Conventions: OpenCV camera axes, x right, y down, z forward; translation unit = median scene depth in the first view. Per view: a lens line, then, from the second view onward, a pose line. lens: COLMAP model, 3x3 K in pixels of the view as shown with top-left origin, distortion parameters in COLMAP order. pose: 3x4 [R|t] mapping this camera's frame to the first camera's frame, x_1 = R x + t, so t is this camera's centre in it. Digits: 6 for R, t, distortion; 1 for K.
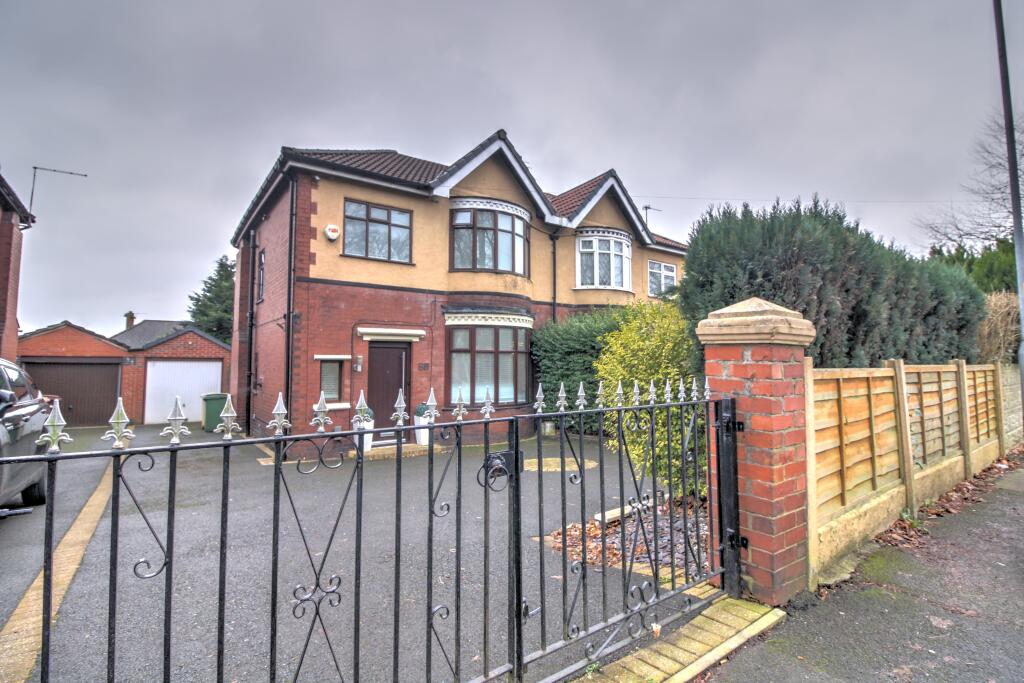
lens RADIAL K [[484.0, 0, 511.0], [0, 484.0, 340.9], [0, 0, 1]] dist [-0.000123, -0.007678]
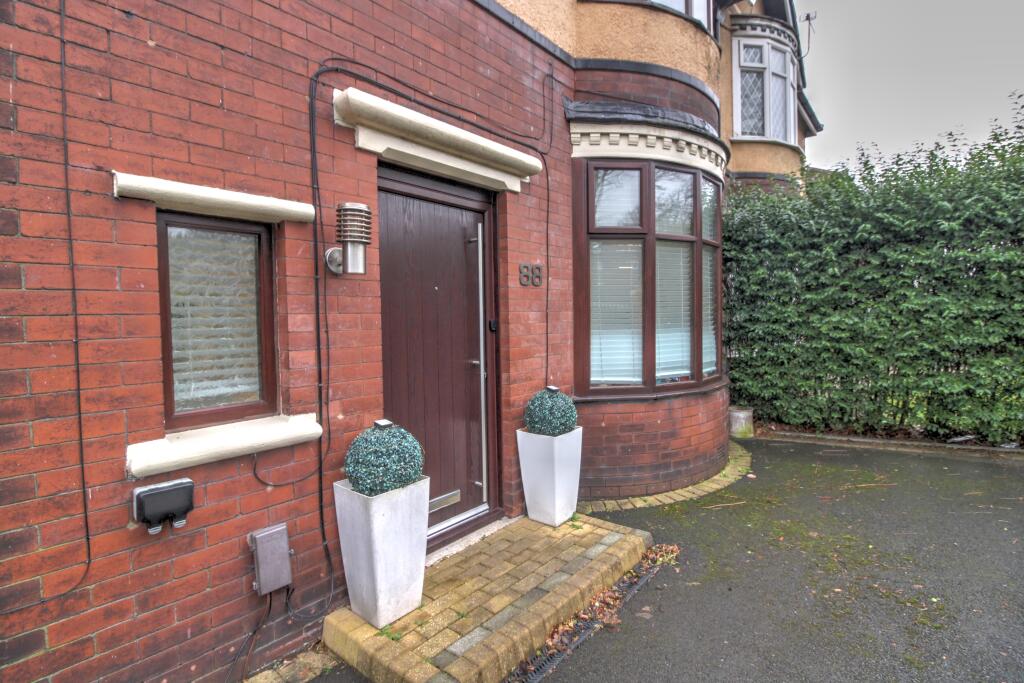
lens RADIAL K [[484.0, 0, 512.8], [0, 484.0, 338.9], [0, 0, 1]] dist [-0.000123, -0.007678]
pose [[0.976957, -0.024433, 0.212033, -0.268522], [0.004363, 0.995505, 0.094612, 0.066319], [-0.213392, -0.091507, 0.972672, 0.704279]]
